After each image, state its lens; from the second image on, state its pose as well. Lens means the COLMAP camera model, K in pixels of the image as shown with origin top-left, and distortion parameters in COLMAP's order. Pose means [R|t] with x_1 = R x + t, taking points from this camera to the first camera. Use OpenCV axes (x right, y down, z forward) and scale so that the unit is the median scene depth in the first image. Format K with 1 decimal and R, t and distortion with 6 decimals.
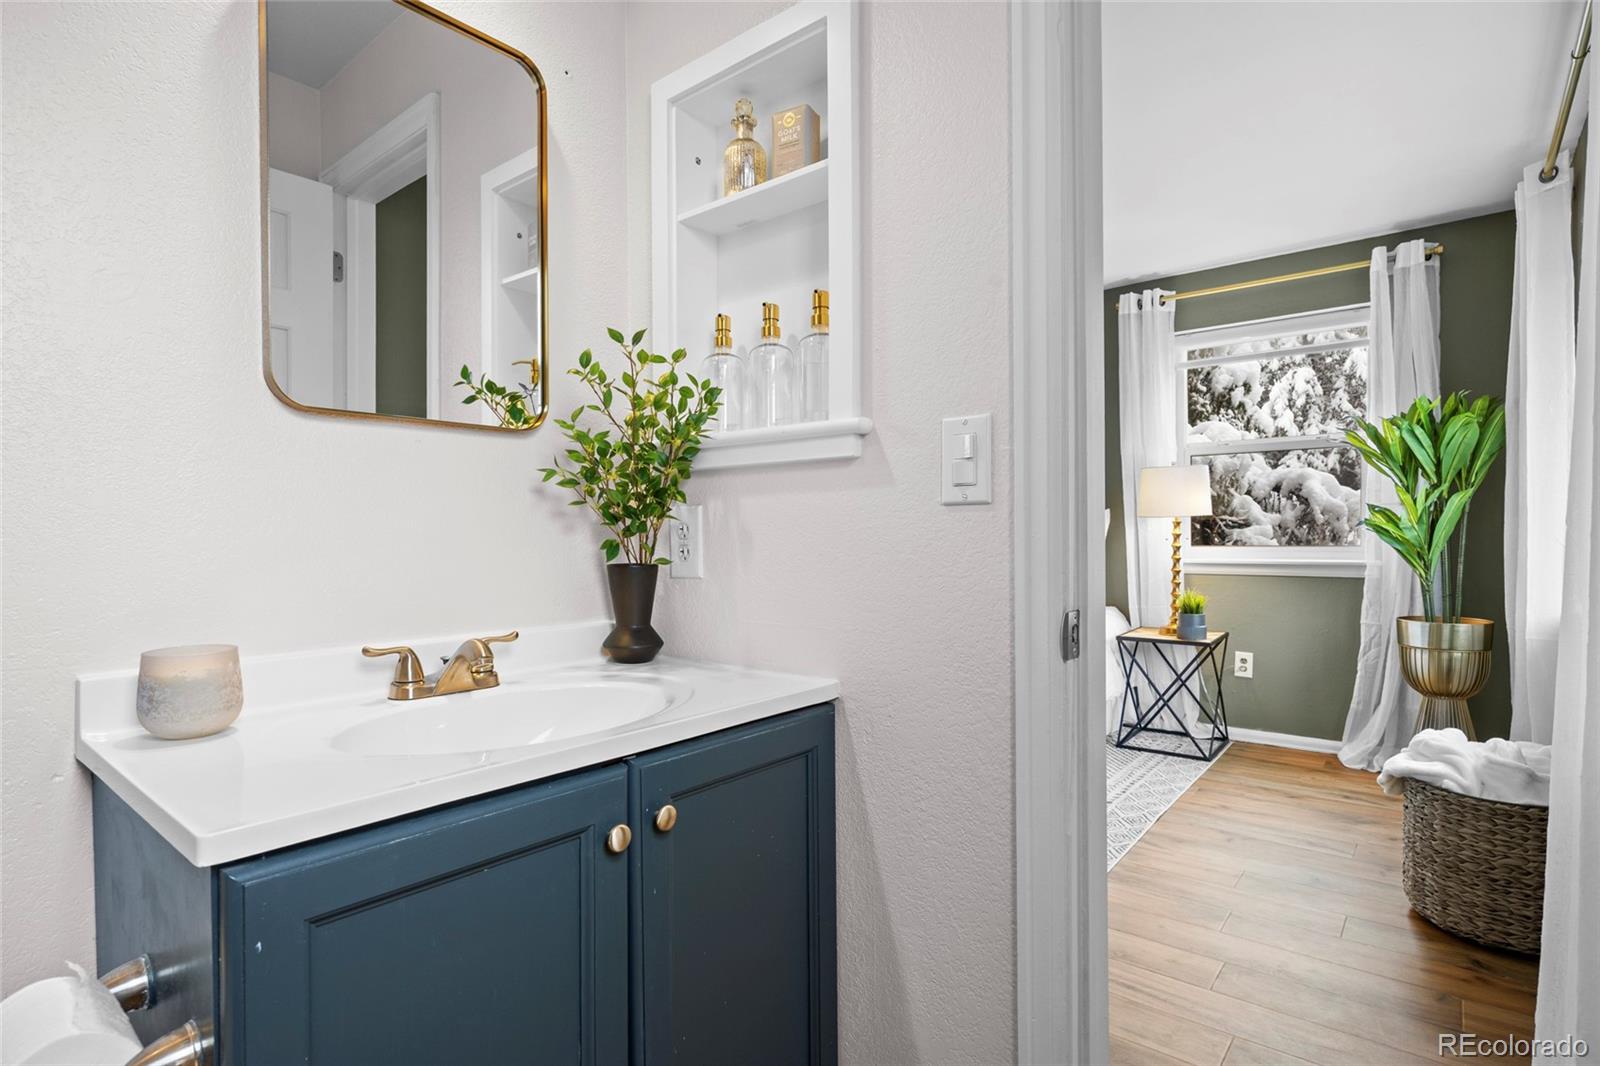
lens RADIAL K [[794.3, 0, 802.0], [0, 794.3, 535.8], [0, 0, 1]] dist [-0.000812, -0.000374]
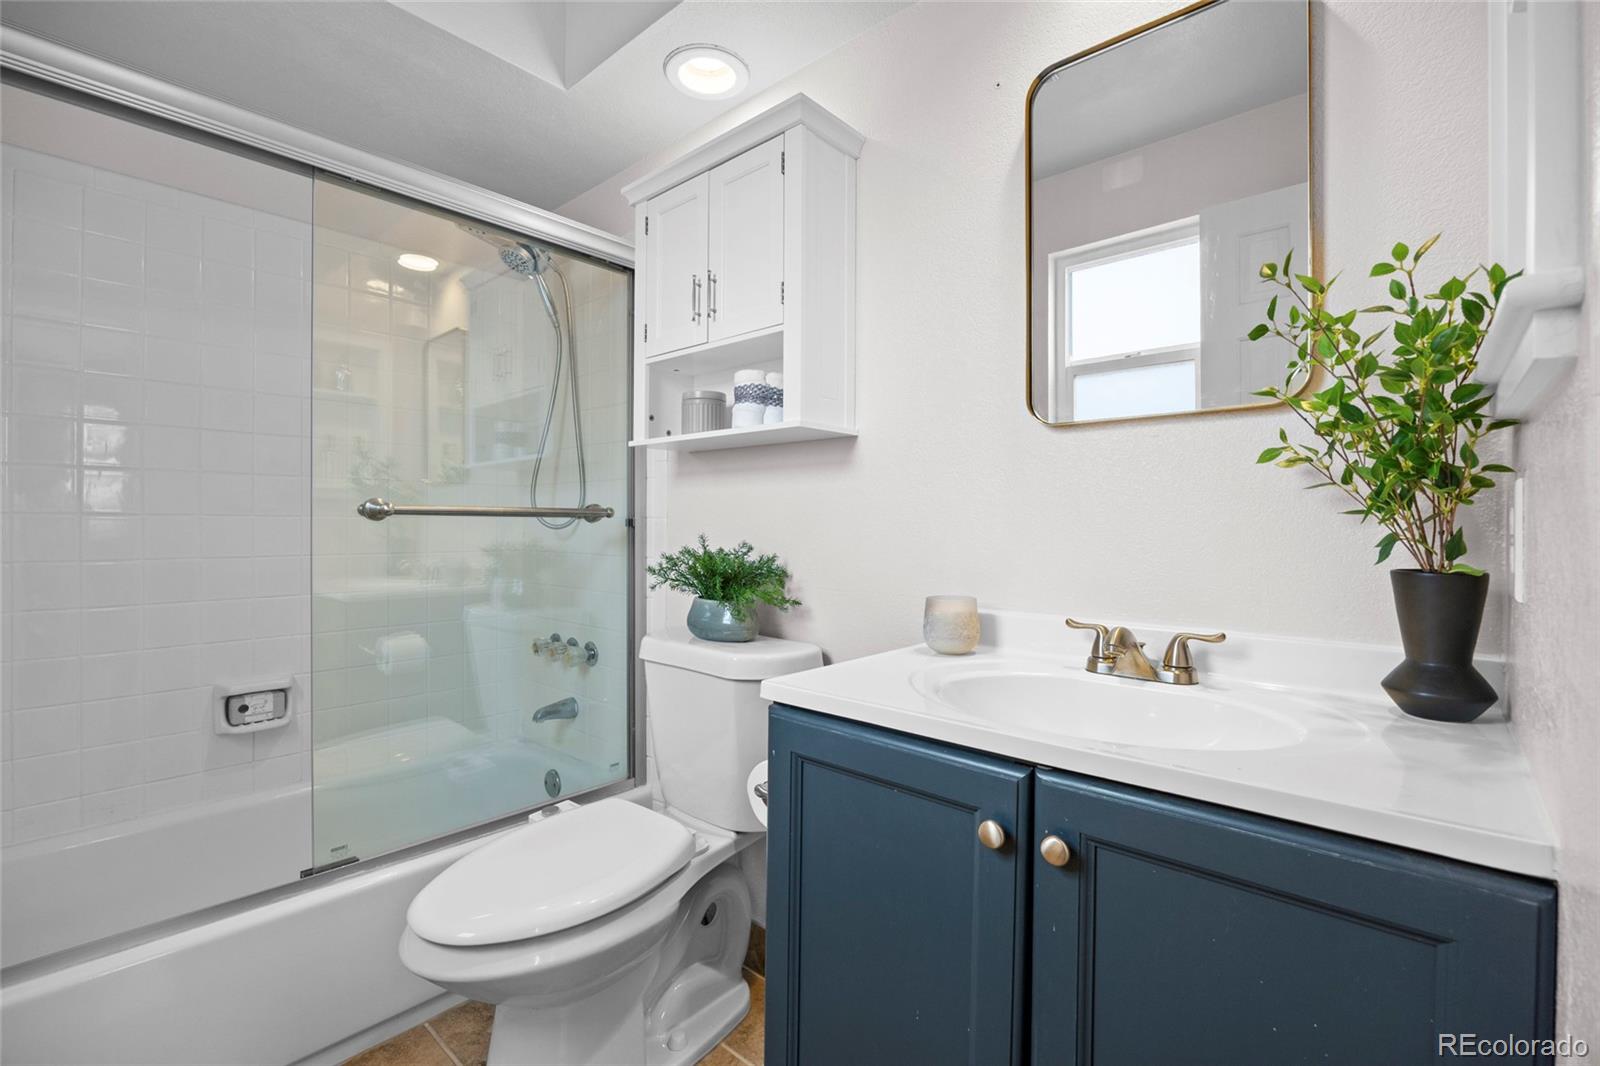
lens RADIAL K [[721.2, 0, 802.4], [0, 721.2, 530.4], [0, 0, 1]] dist [-0.006624, -0.000447]
pose [[-0.041950, 0.015199, -0.999004, 0.503432], [0.001651, 0.999884, 0.015144, -0.010193], [0.999118, -0.001014, -0.041970, 0.593643]]
